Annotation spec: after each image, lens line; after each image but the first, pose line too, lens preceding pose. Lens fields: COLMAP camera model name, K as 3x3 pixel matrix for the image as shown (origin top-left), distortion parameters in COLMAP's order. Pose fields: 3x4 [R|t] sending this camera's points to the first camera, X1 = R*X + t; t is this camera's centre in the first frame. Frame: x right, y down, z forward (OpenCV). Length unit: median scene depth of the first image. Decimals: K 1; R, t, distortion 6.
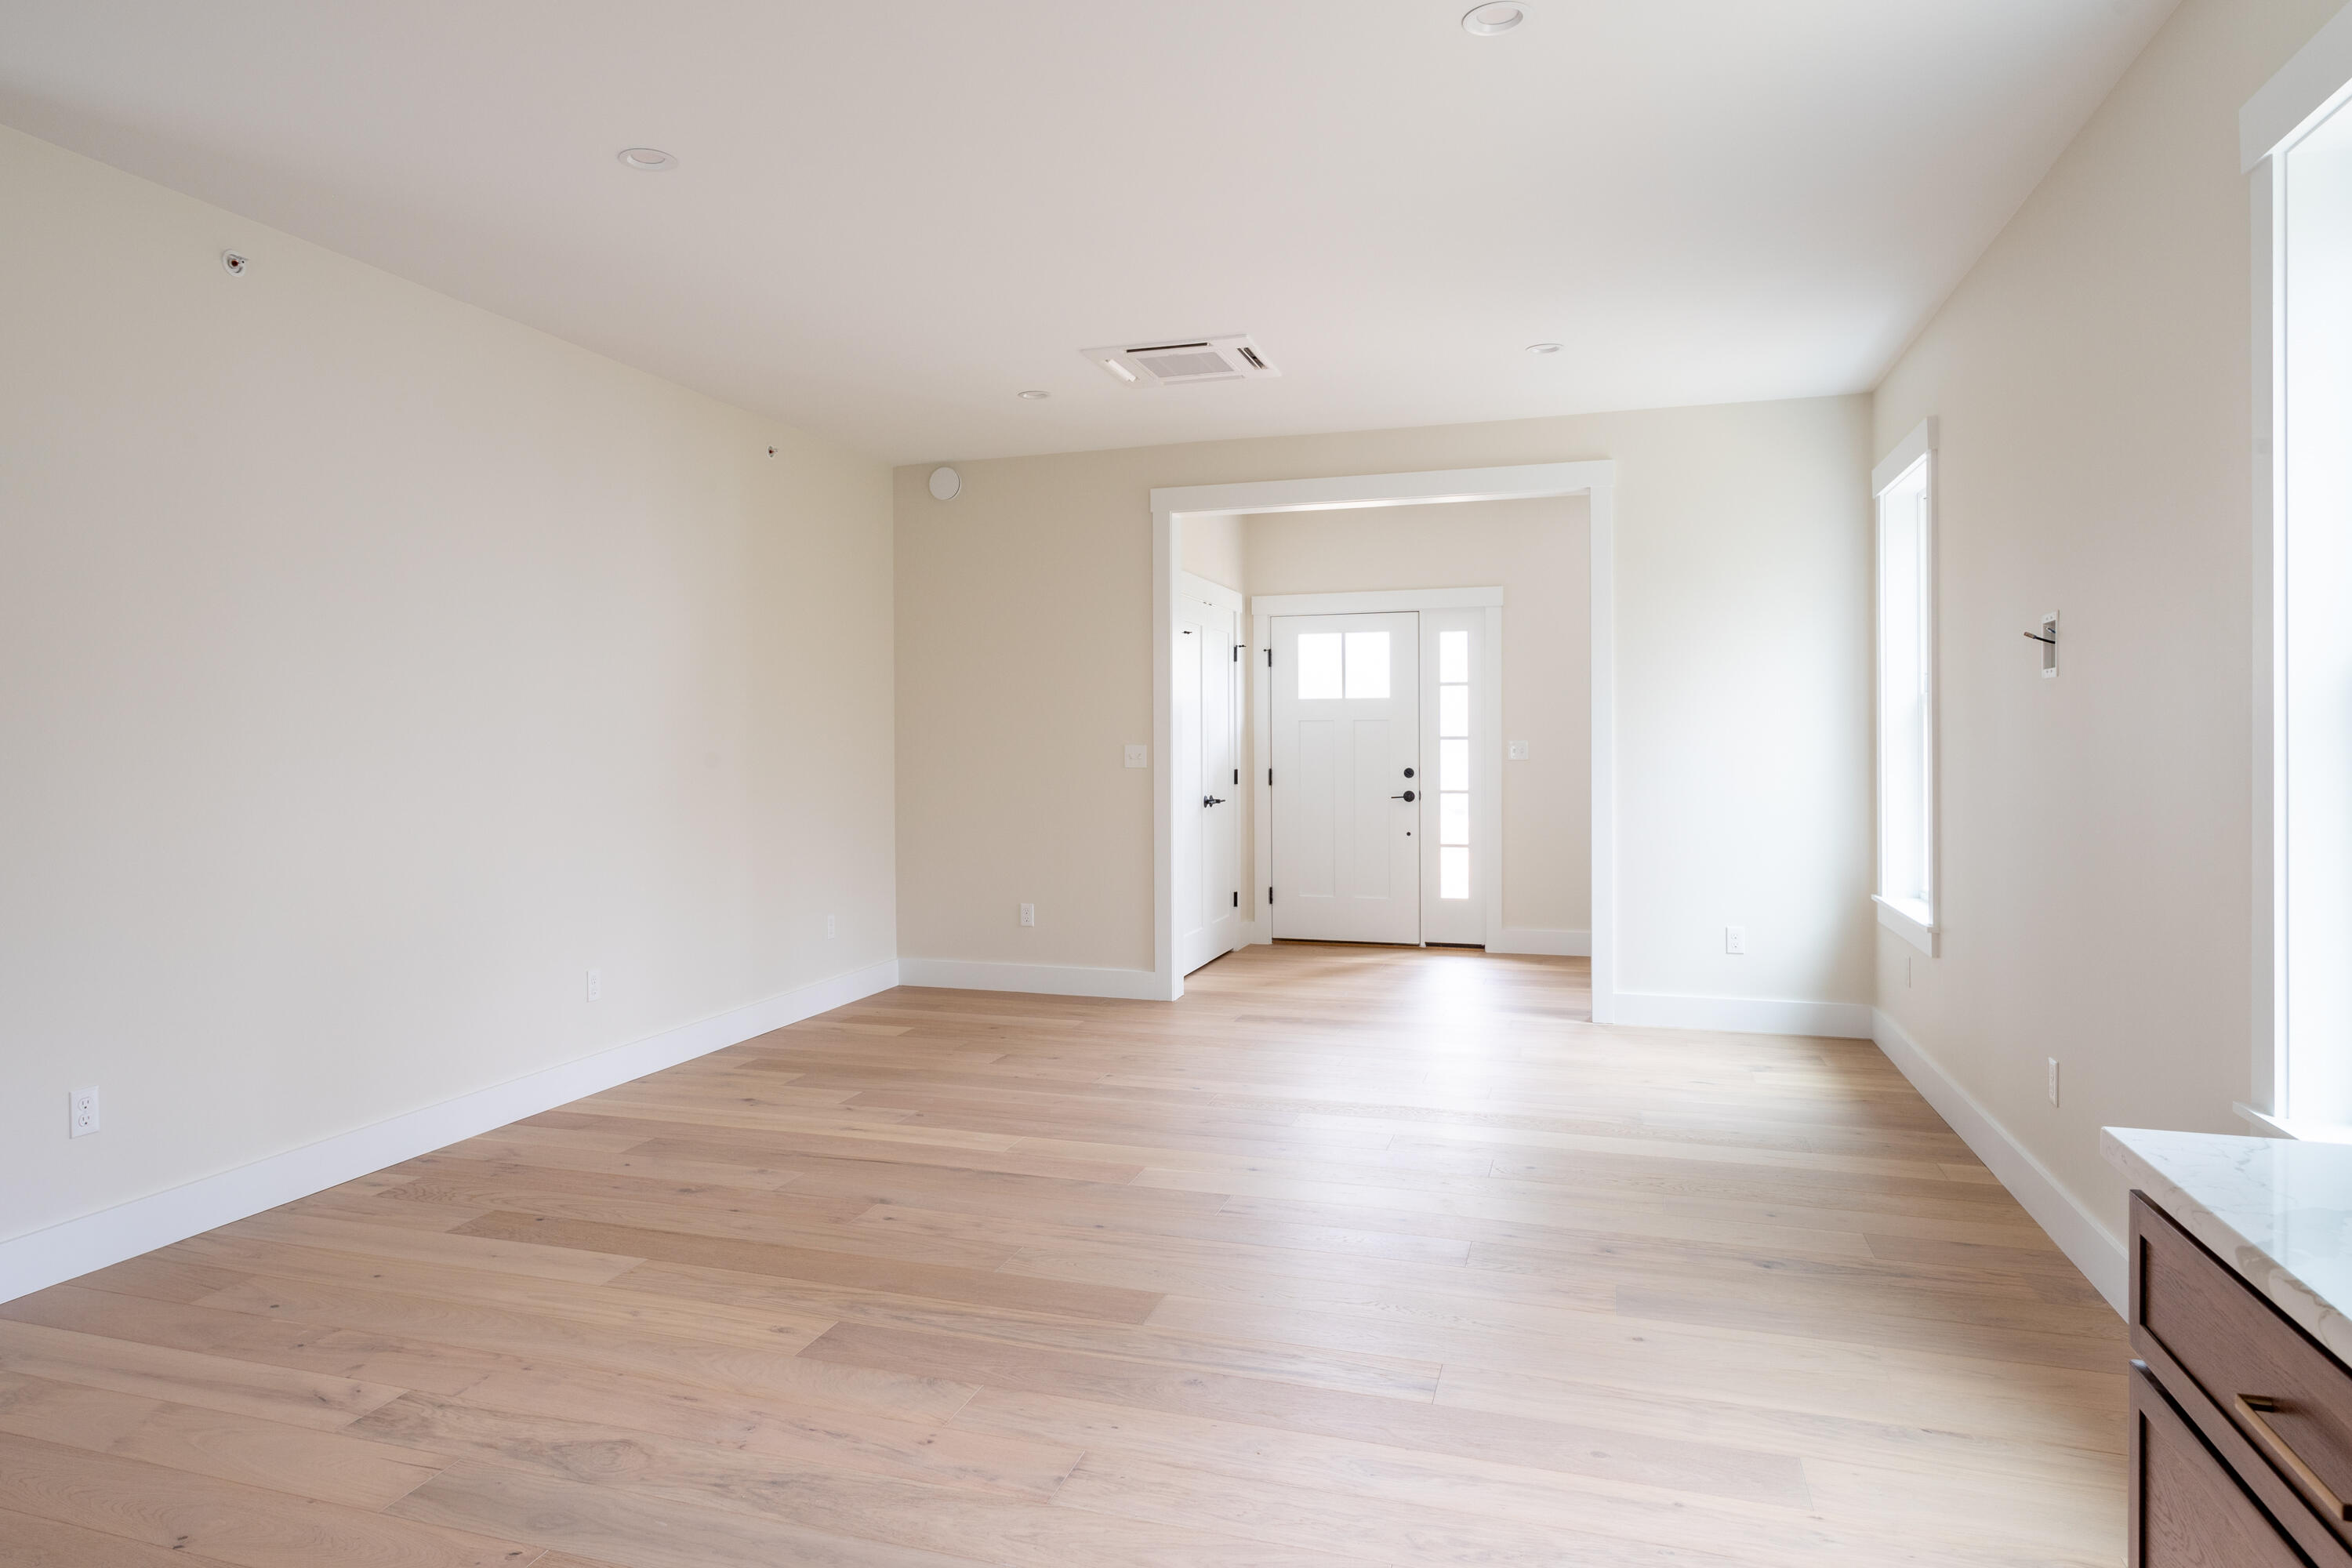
lens RADIAL K [[1490.6, 0, 1175.0], [0, 1490.6, 739.8], [0, 0, 1]] dist [-0.003695, -0.000392]
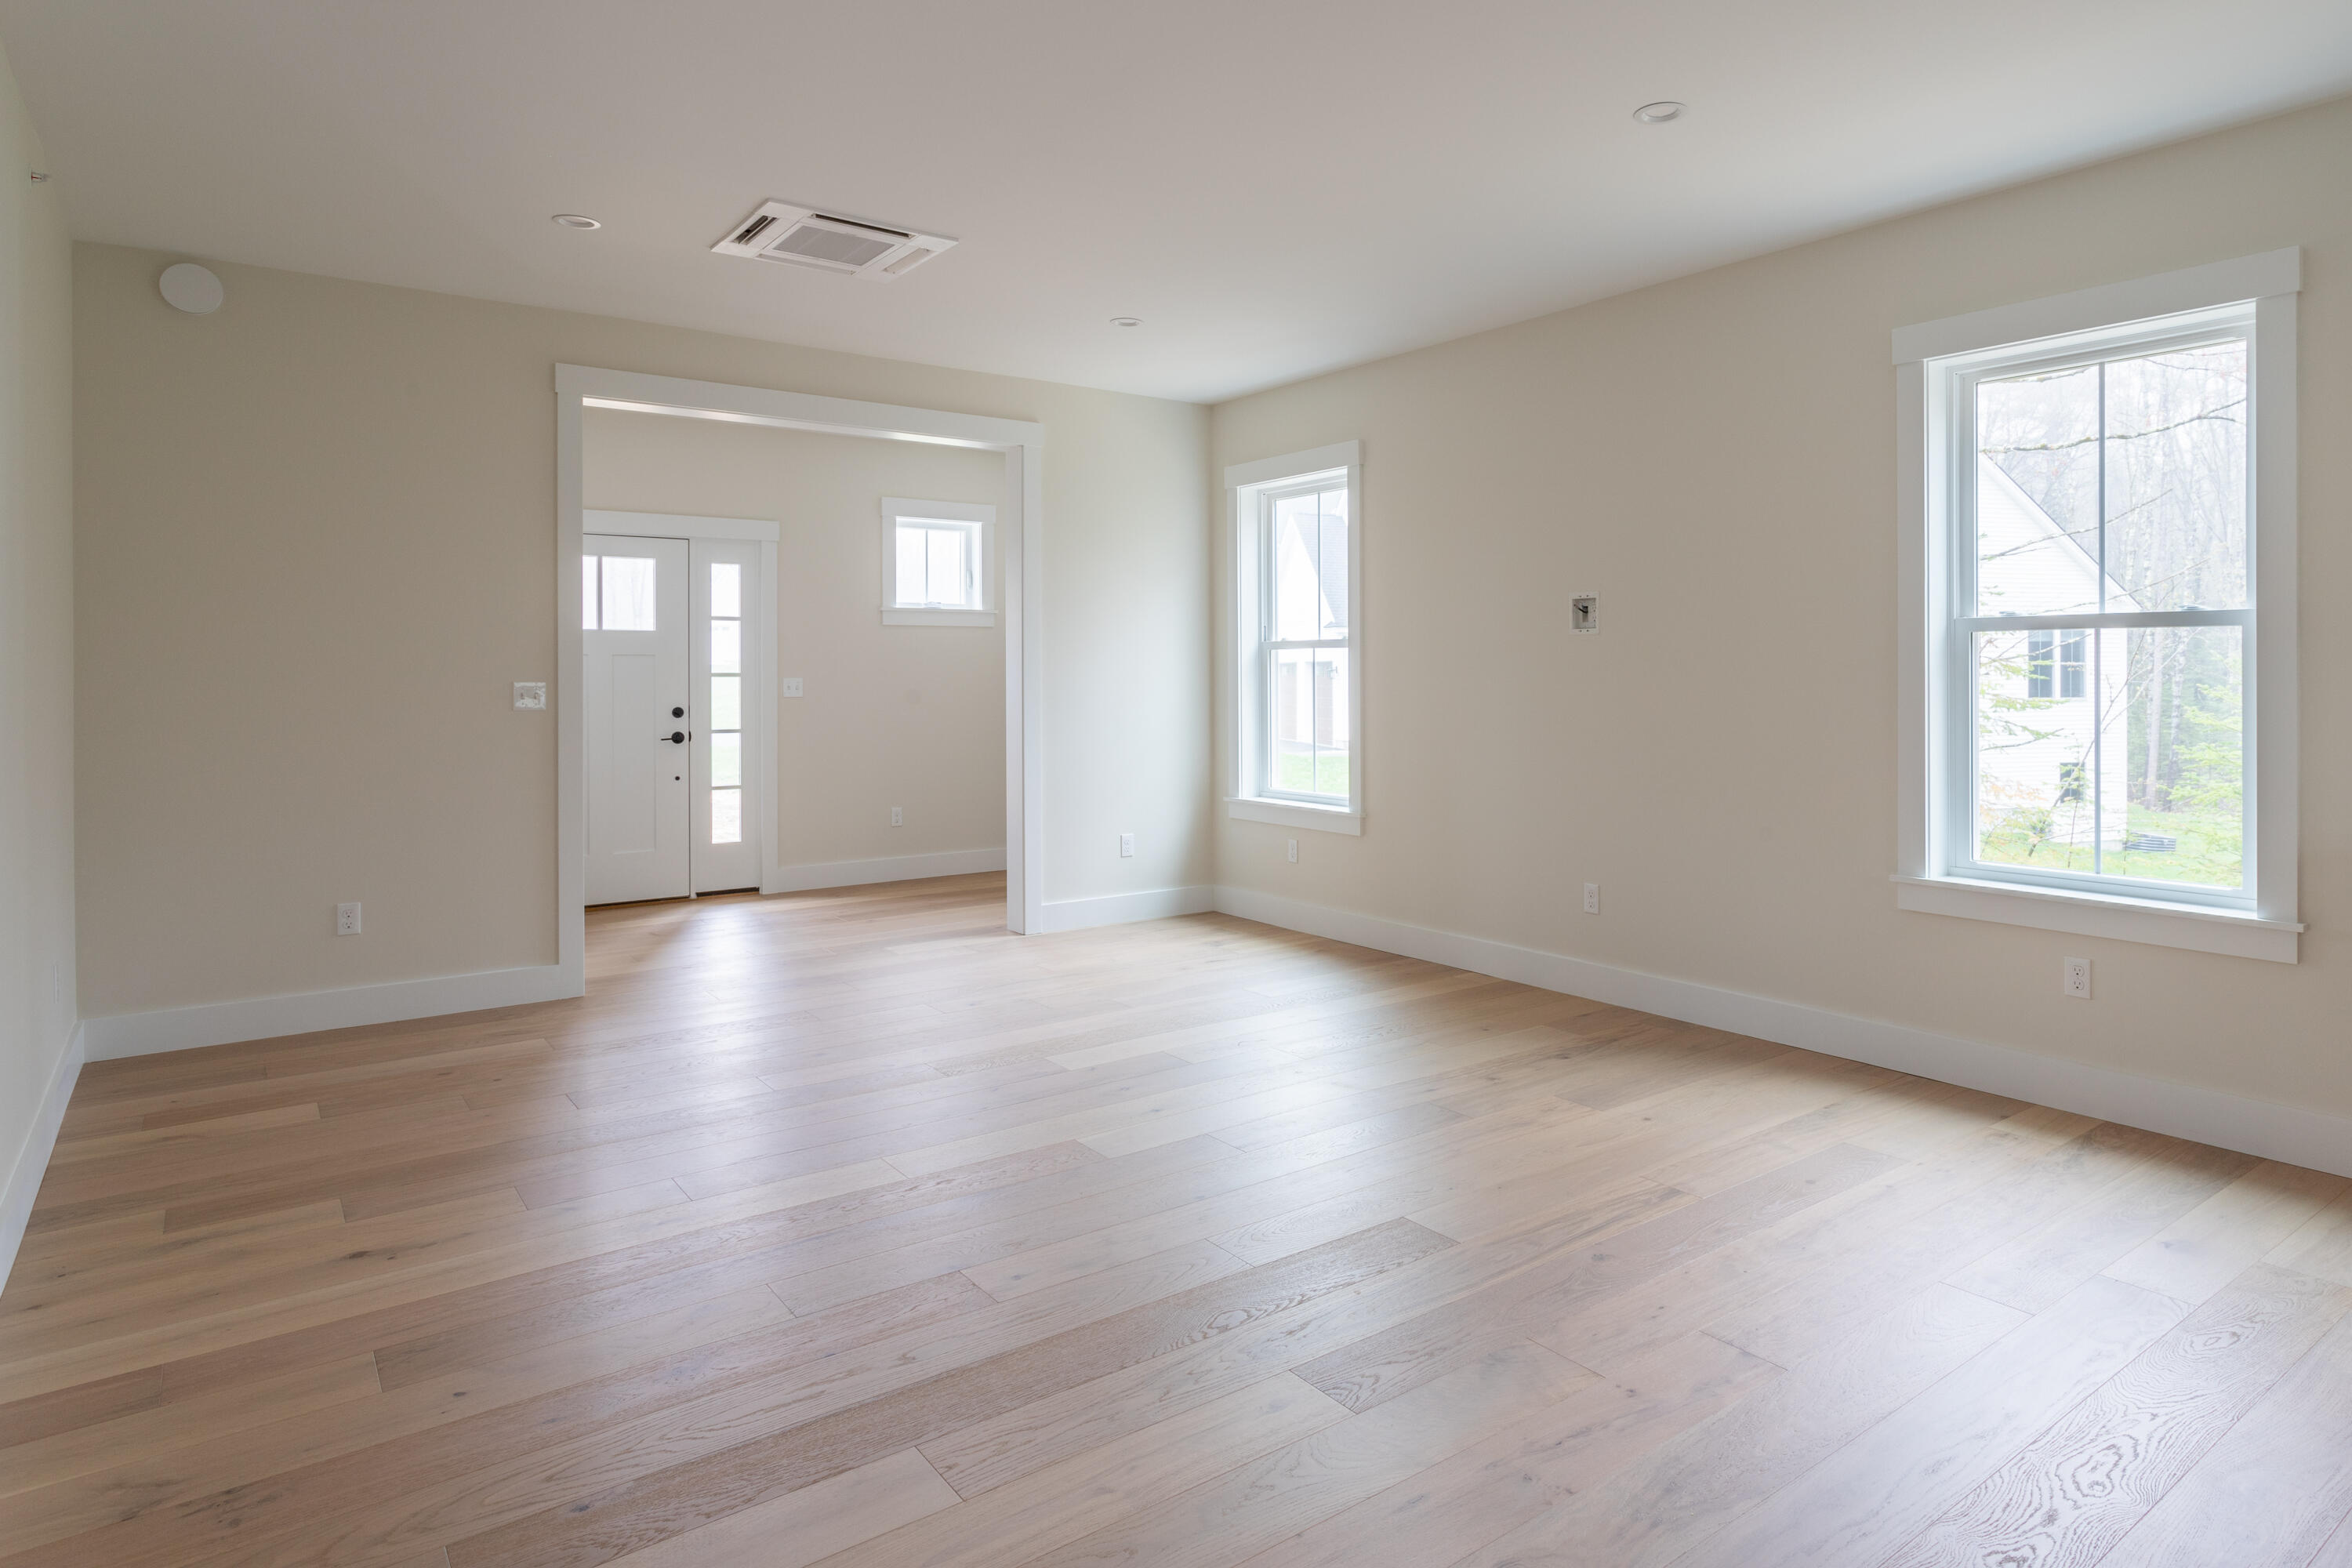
lens RADIAL K [[1339.6, 0, 1270.7], [0, 1339.6, 678.5], [0, 0, 1]] dist [-0.015397, 0.000774]
pose [[0.546109, 0.002844, 0.837709, -0.343479], [-0.000932, 0.999996, -0.002788, 0.003206], [-0.837714, 0.000742, 0.546109, 0.242693]]
